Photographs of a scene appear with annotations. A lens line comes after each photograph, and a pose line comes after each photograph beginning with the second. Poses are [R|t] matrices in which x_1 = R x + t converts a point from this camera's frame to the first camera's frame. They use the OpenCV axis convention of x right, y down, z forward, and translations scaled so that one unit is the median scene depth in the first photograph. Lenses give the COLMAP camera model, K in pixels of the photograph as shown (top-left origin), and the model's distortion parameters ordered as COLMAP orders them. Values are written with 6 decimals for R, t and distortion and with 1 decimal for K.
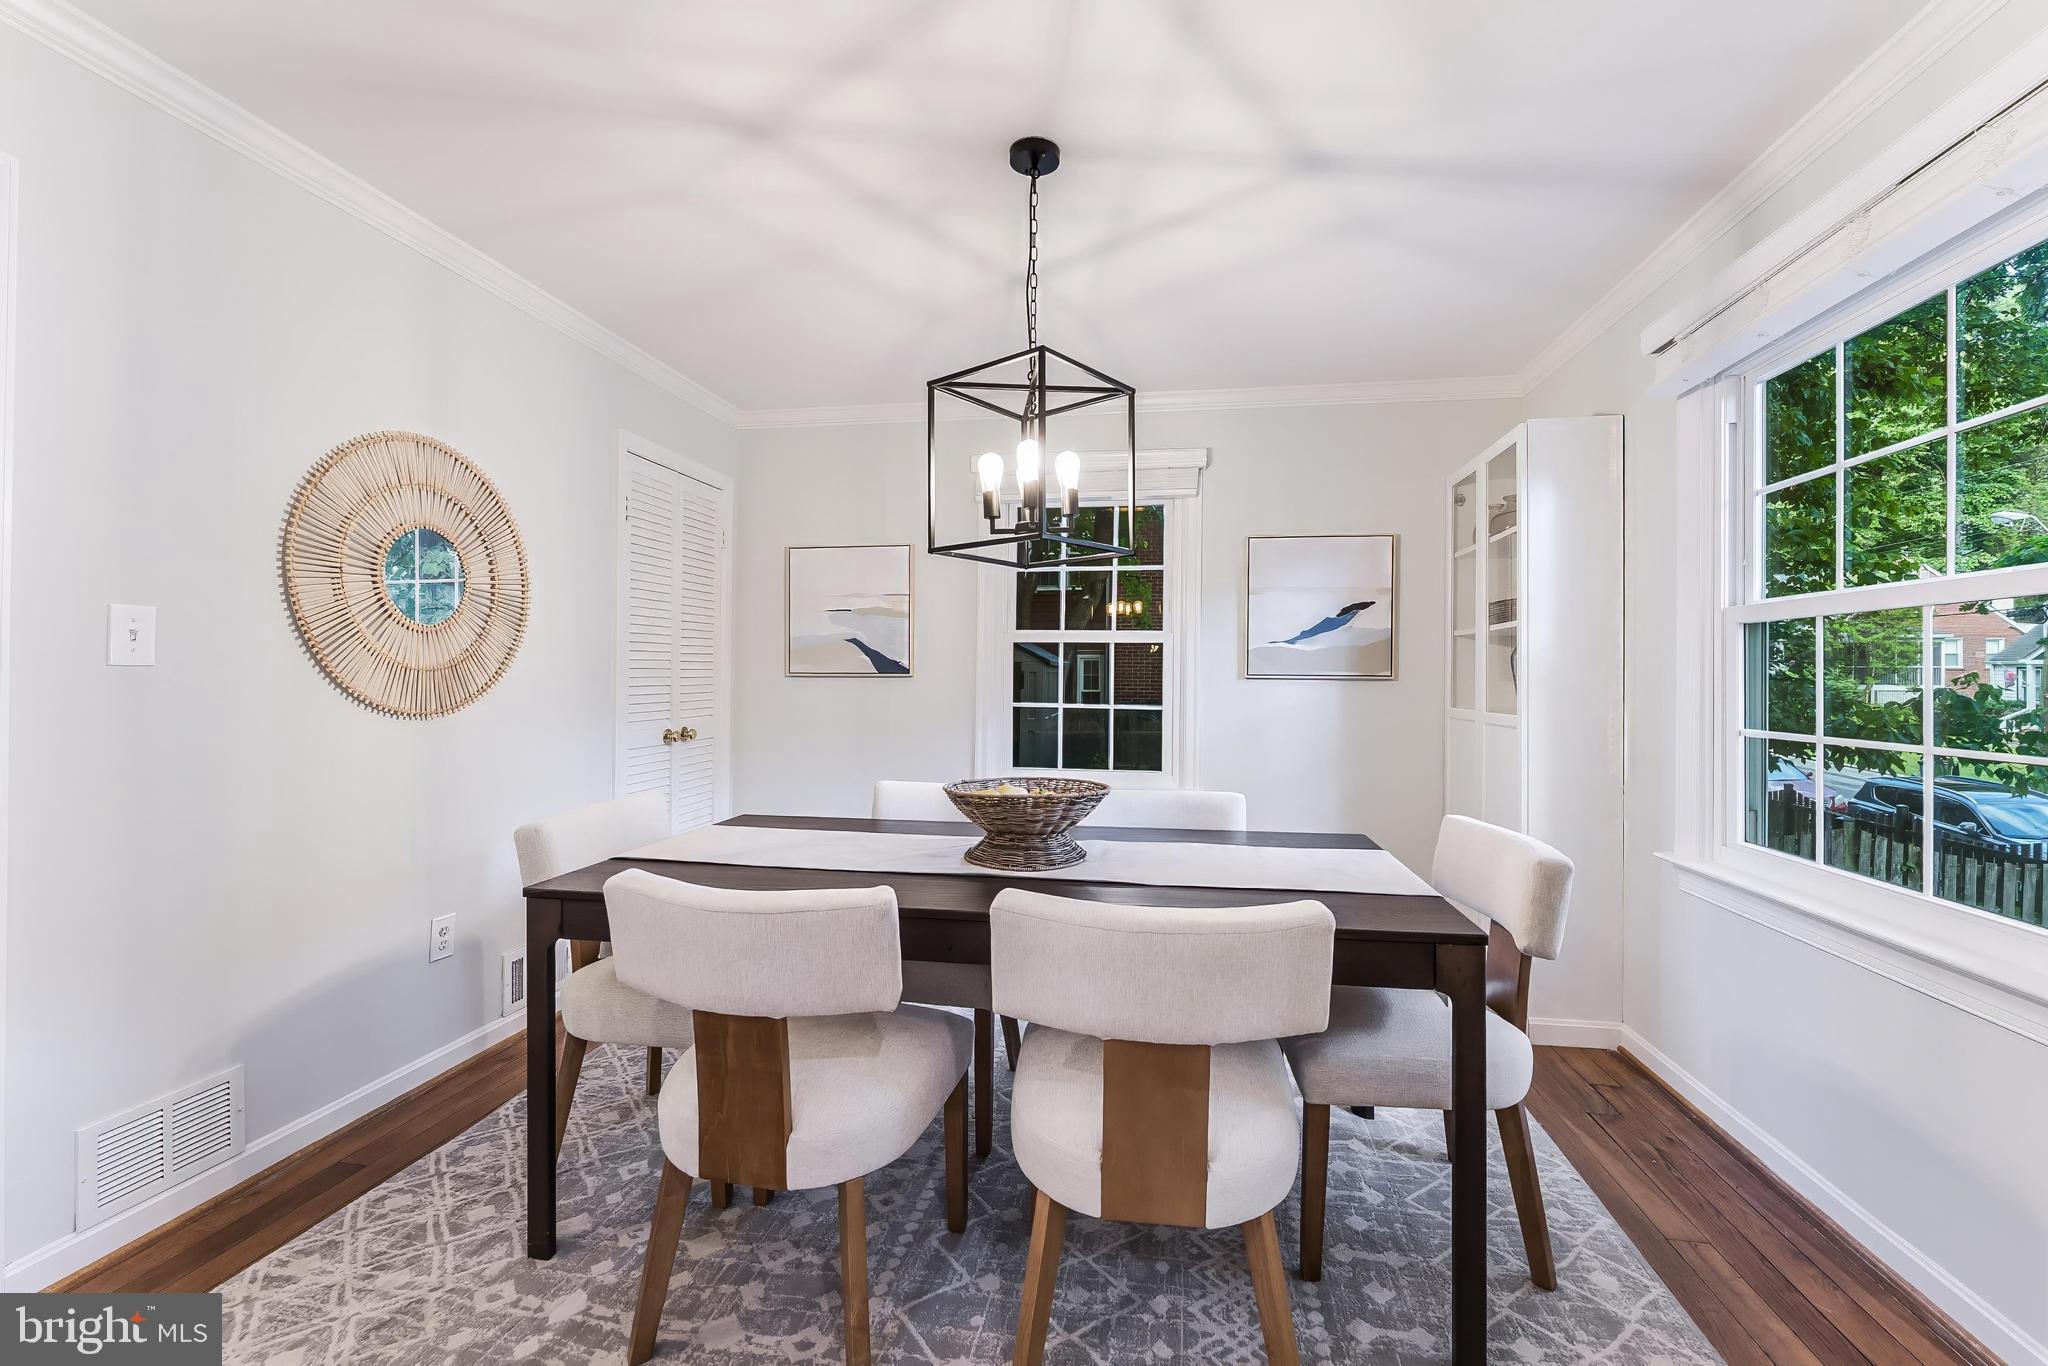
lens RADIAL K [[850.5, 0, 1024.0], [0, 850.5, 683.0], [0, 0, 1]] dist [0.000679, 0.000022]
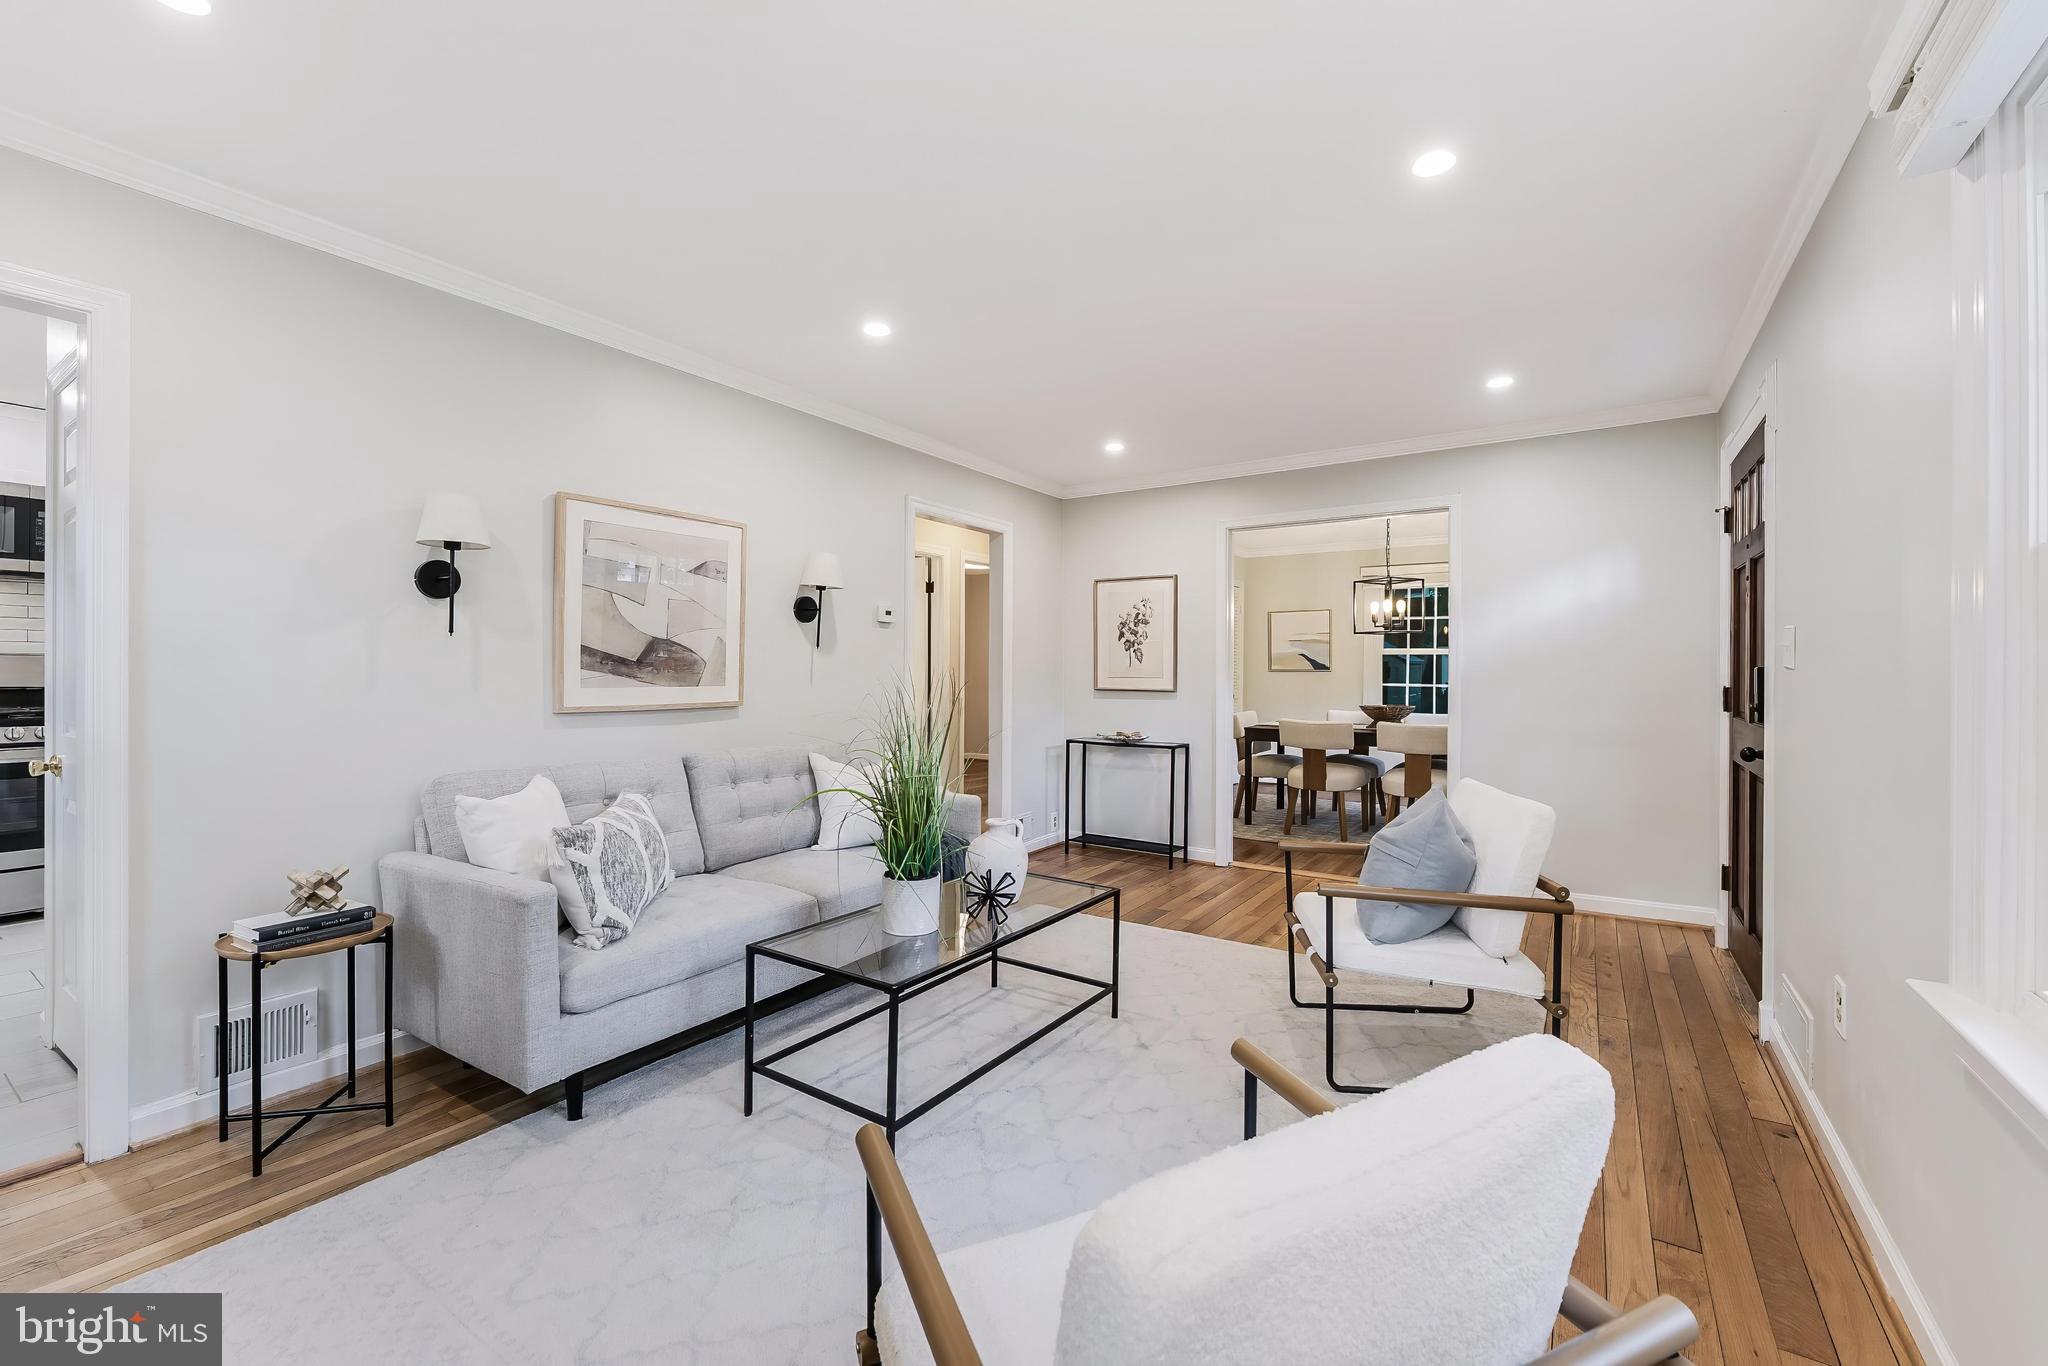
lens RADIAL K [[829.5, 0, 1026.7], [0, 829.5, 675.7], [0, 0, 1]] dist [0.000927, 0.000071]
pose [[0.912981, -0.004476, -0.407977, 0.033639], [0.005077, 0.999987, 0.000390, -0.001575], [0.407970, -0.002427, 0.912992, -2.054886]]
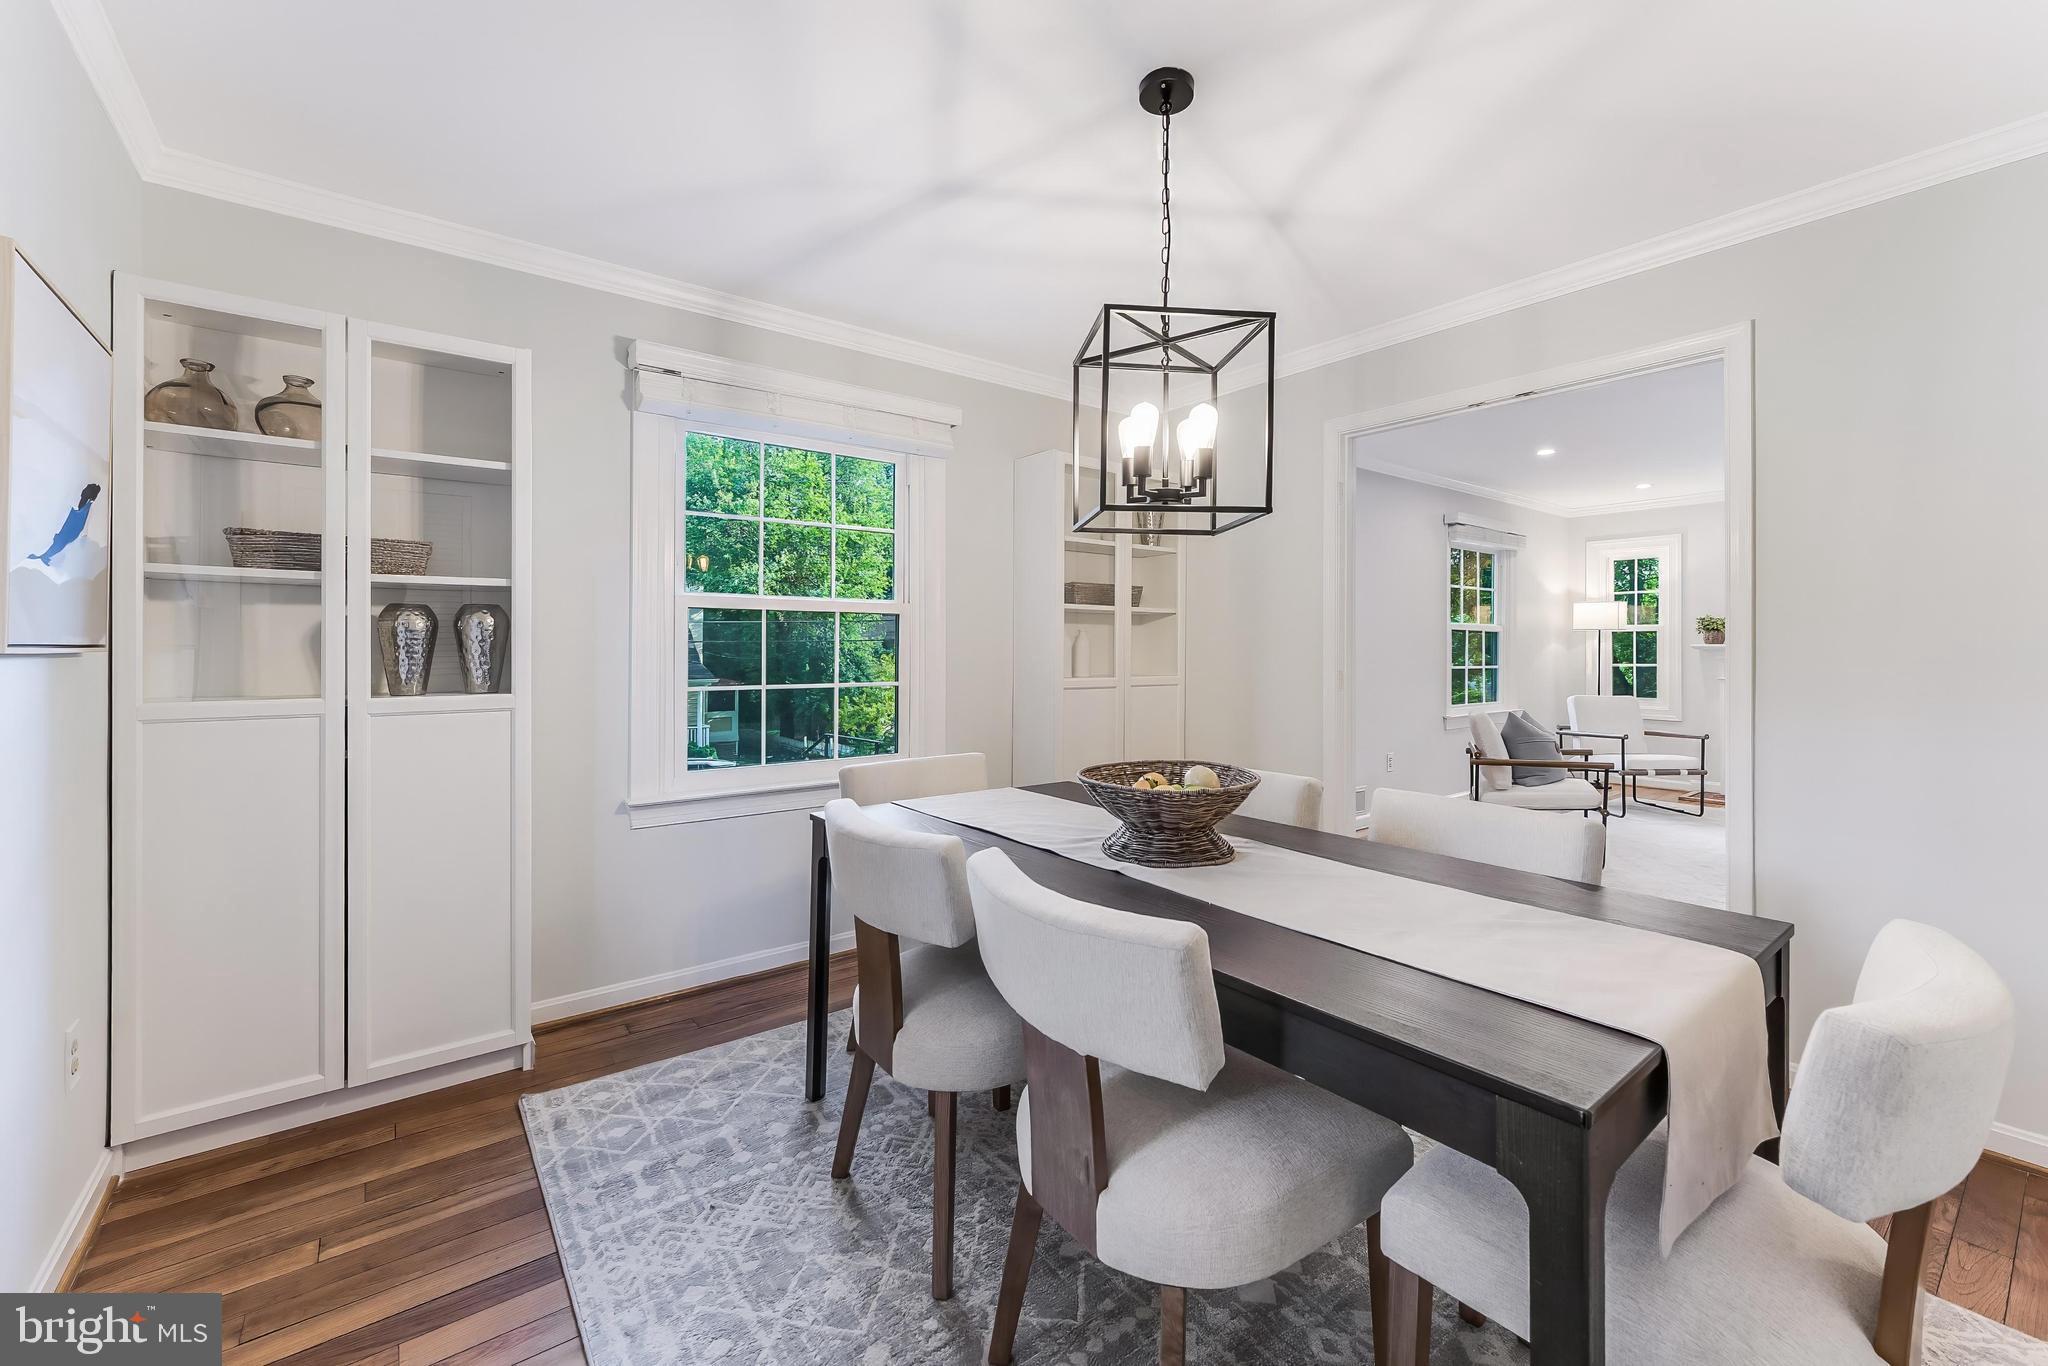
lens RADIAL K [[831.6, 0, 1040.7], [0, 831.6, 645.7], [0, 0, 1]] dist [0.000206, -0.000033]
pose [[-0.742129, -0.006736, 0.670223, -0.424630], [-0.004817, 0.999977, 0.004717, -0.019377], [-0.670240, 0.000272, -0.742145, 1.515852]]
